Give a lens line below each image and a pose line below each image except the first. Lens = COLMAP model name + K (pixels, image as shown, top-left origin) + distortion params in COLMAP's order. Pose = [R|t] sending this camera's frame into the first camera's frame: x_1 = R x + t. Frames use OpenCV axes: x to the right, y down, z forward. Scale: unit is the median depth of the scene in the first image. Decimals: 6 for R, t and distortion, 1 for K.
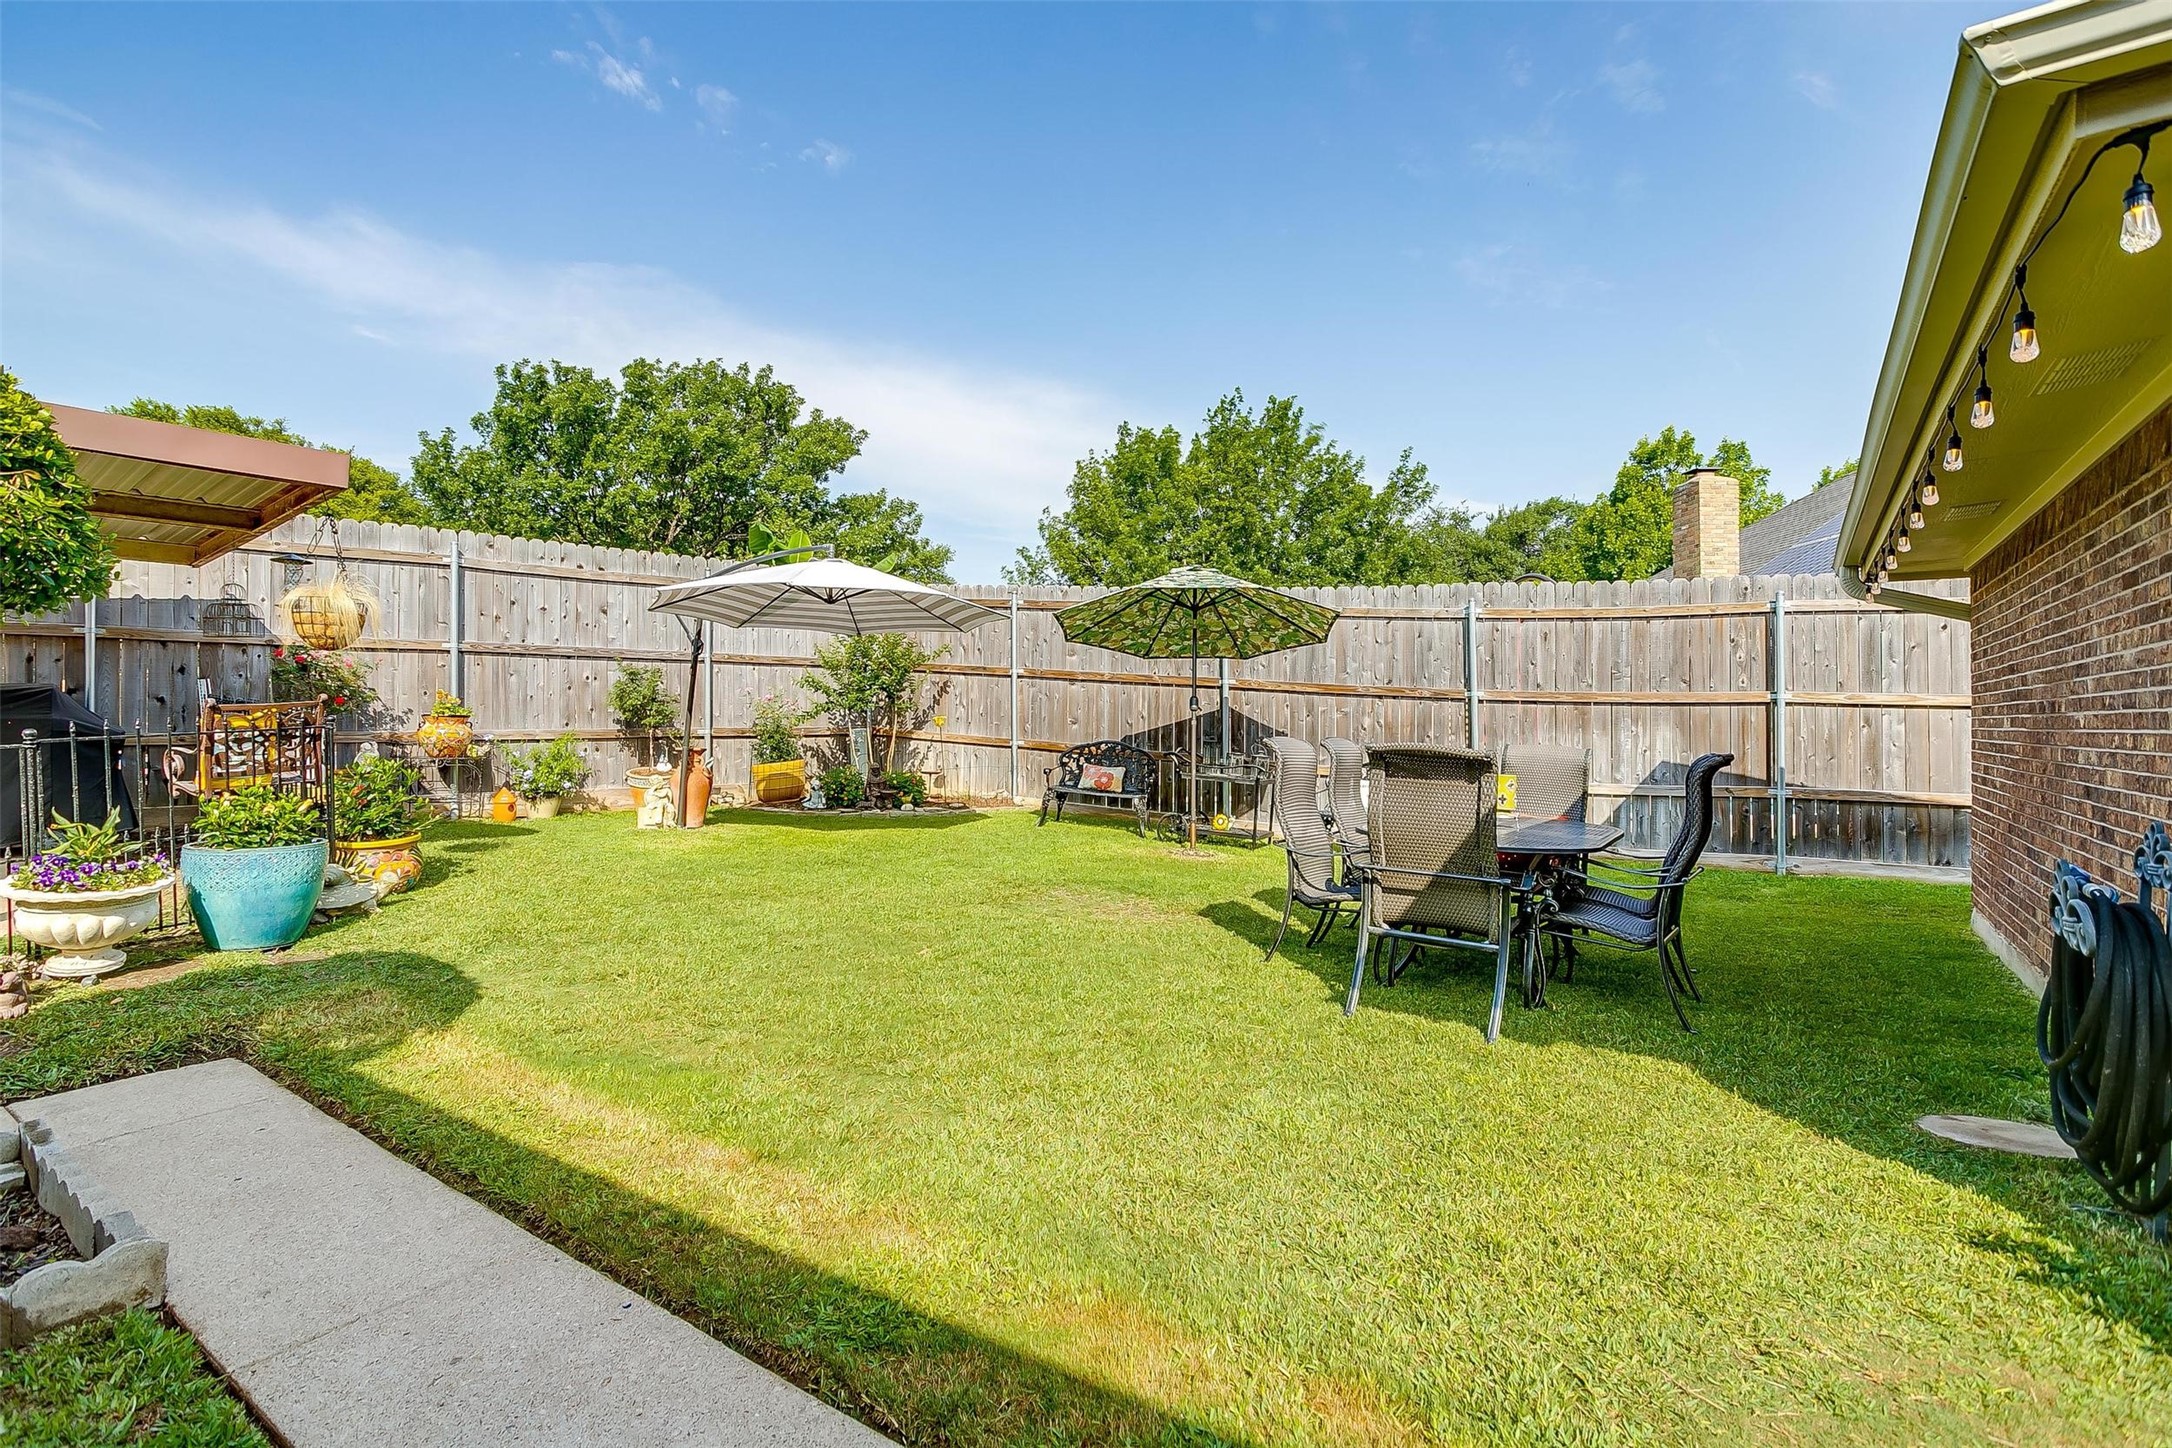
lens RADIAL K [[1057.3, 0, 1082.7], [0, 1057.3, 728.3], [0, 0, 1]] dist [-0.017882, 0.002082]
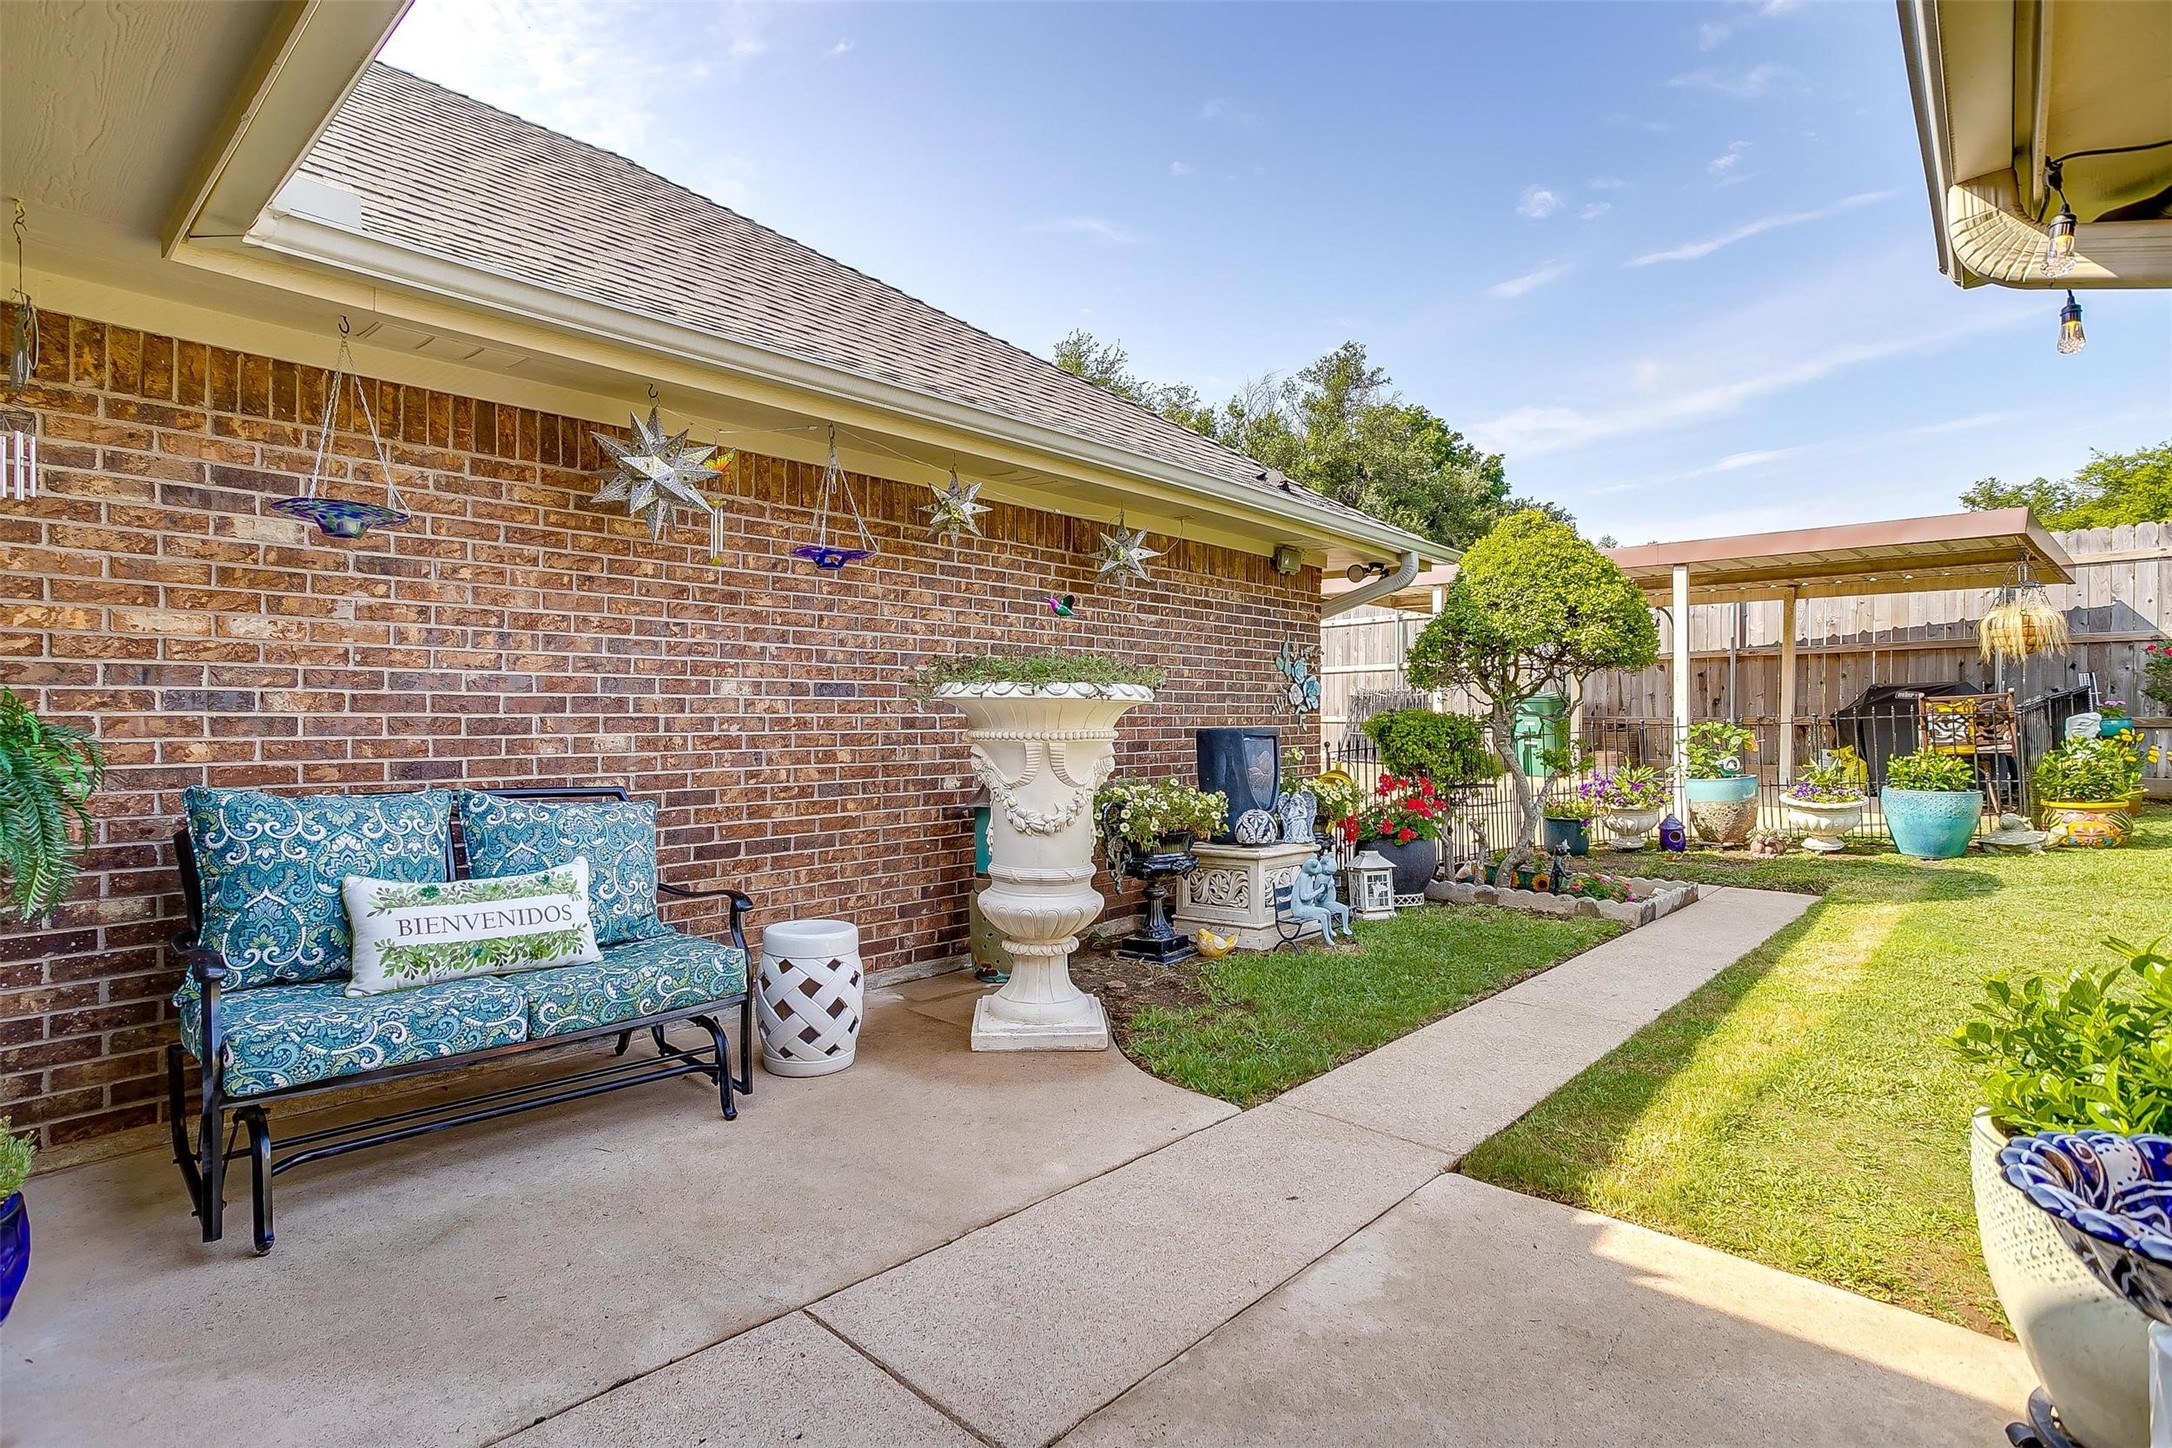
lens RADIAL K [[1057.3, 0, 1073.7], [0, 1057.3, 725.1], [0, 0, 1]] dist [-0.017882, 0.002082]
pose [[-0.136847, 0.012741, -0.990510, 0.430902], [-0.000828, 0.999915, 0.012976, -0.000577], [0.990592, 0.002596, -0.136825, -0.009869]]
